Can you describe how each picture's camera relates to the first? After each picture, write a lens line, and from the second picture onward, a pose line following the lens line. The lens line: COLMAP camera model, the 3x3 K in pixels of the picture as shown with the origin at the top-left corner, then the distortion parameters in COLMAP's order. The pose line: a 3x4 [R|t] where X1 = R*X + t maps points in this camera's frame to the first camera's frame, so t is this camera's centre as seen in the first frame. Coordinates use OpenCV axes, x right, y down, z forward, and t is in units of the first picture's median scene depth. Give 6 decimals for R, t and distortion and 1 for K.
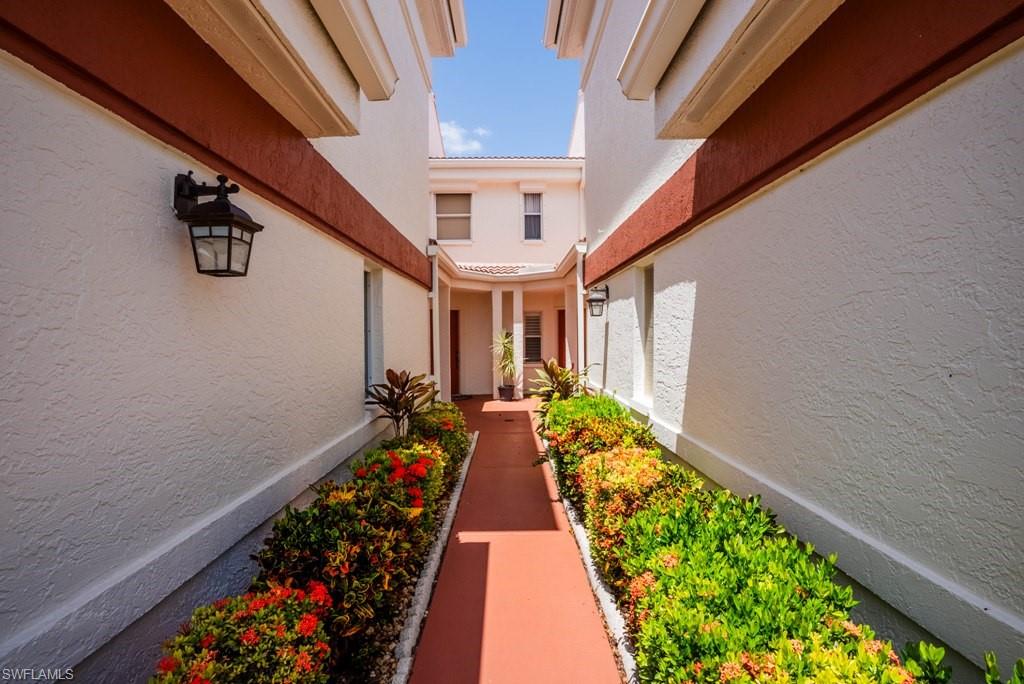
lens RADIAL K [[473.9, 0, 514.2], [0, 473.9, 339.8], [0, 0, 1]] dist [-0.064819, 0.024253]
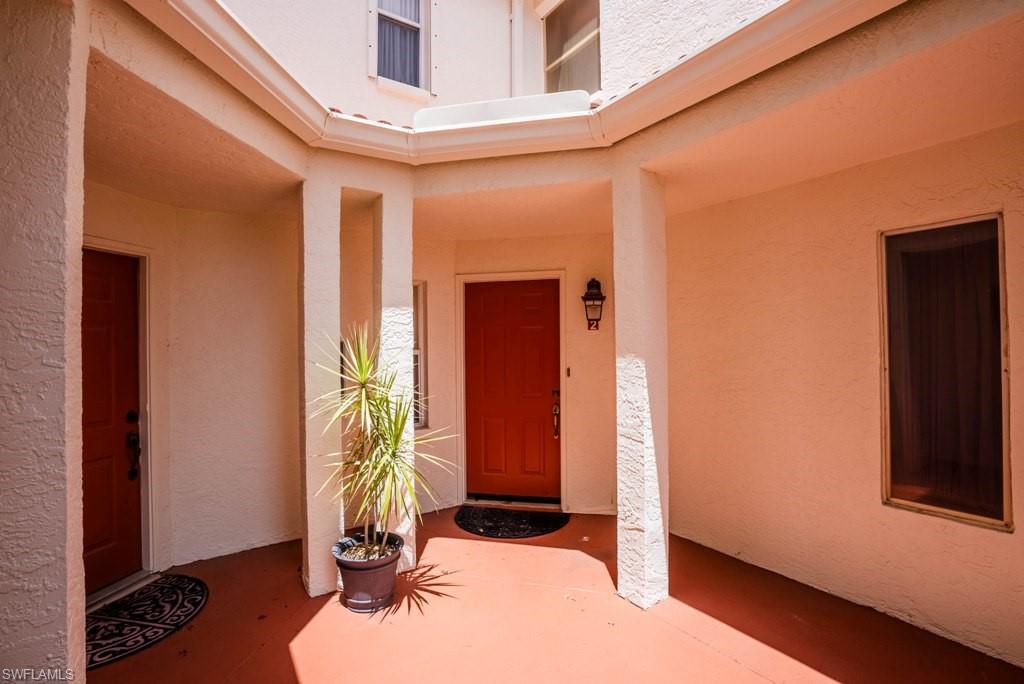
lens RADIAL K [[473.9, 0, 514.2], [0, 473.9, 339.8], [0, 0, 1]] dist [-0.064819, 0.024253]
pose [[0.835330, 0.009782, 0.549662, -0.089552], [-0.002894, 0.999906, -0.013397, -0.012731], [-0.549741, 0.009600, 0.835280, 0.721789]]
